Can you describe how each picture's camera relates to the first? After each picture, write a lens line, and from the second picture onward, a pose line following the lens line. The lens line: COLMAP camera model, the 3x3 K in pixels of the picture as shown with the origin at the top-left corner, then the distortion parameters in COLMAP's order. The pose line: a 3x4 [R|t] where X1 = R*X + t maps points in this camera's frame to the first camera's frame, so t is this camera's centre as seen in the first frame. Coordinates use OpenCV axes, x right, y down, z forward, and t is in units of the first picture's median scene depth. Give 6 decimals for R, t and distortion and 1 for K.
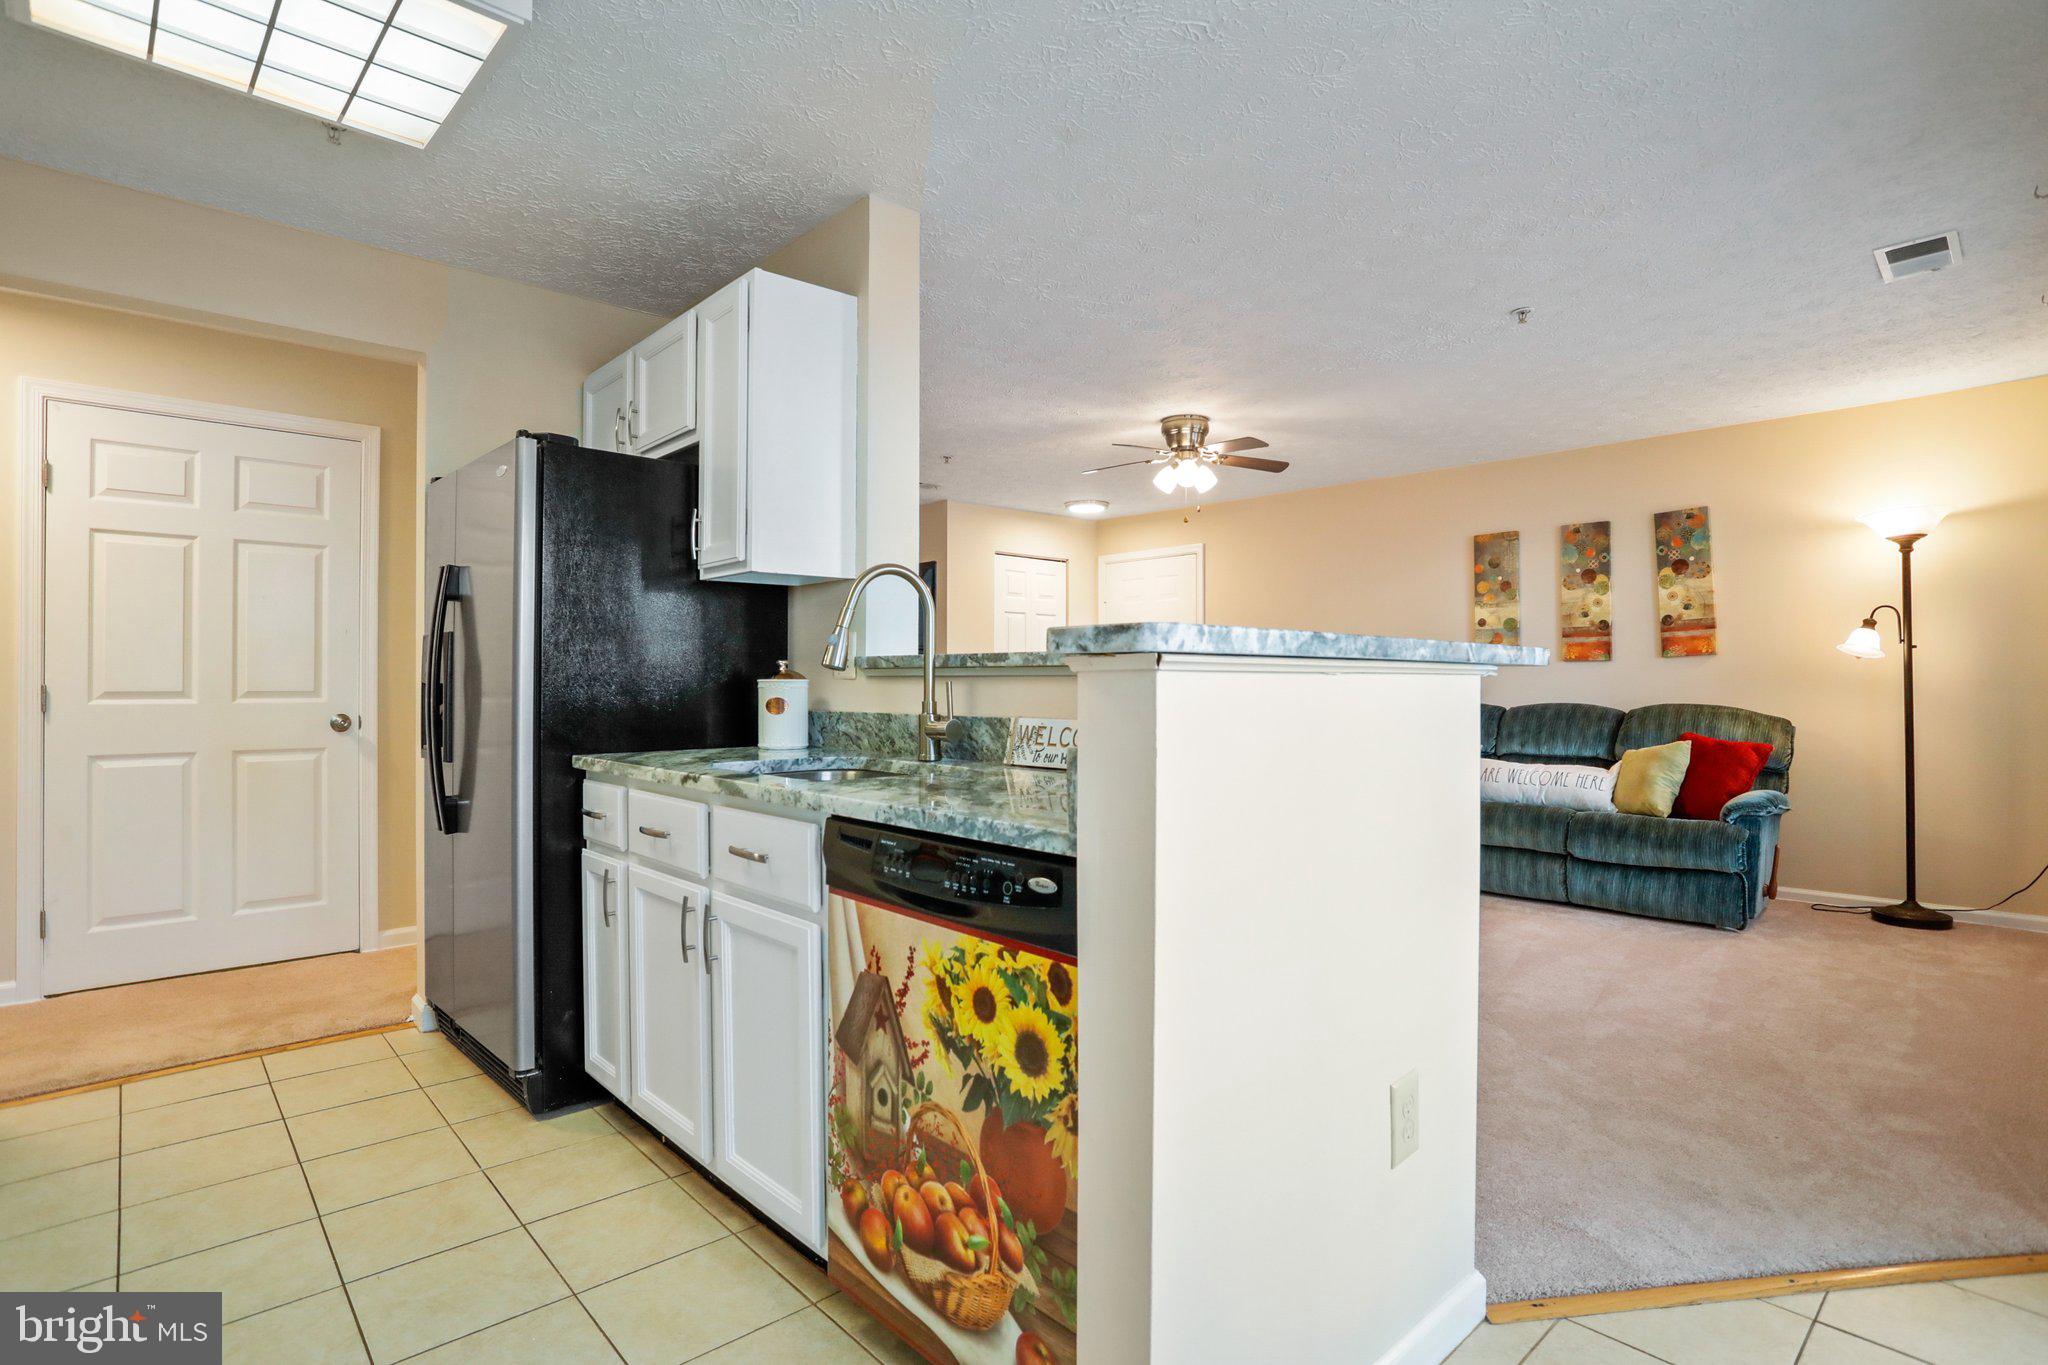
lens RADIAL K [[1016.7, 0, 1049.7], [0, 1016.7, 675.7], [0, 0, 1]] dist [-0.059249, 0.021085]
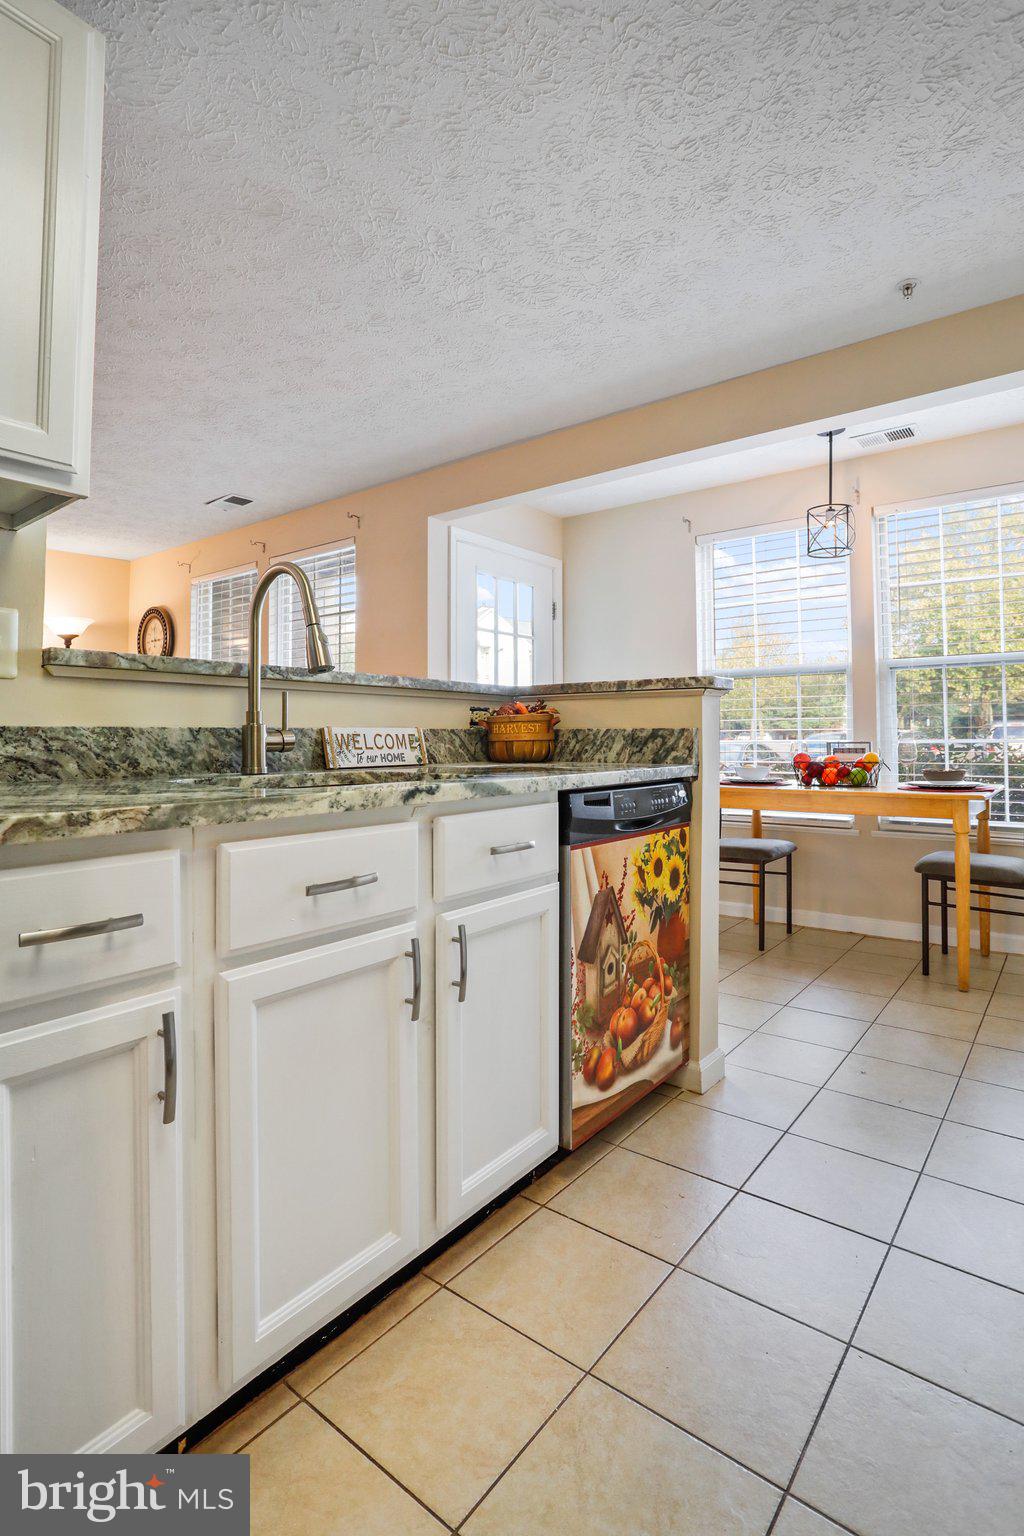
lens RADIAL K [[762.5, 0, 498.5], [0, 762.5, 722.0], [0, 0, 1]] dist [-0.059249, 0.021085]
pose [[-0.131331, 0.020235, 0.991132, -0.459931], [-0.000612, 0.999790, -0.020493, 0.027056], [-0.991338, -0.003298, -0.131291, 0.475916]]
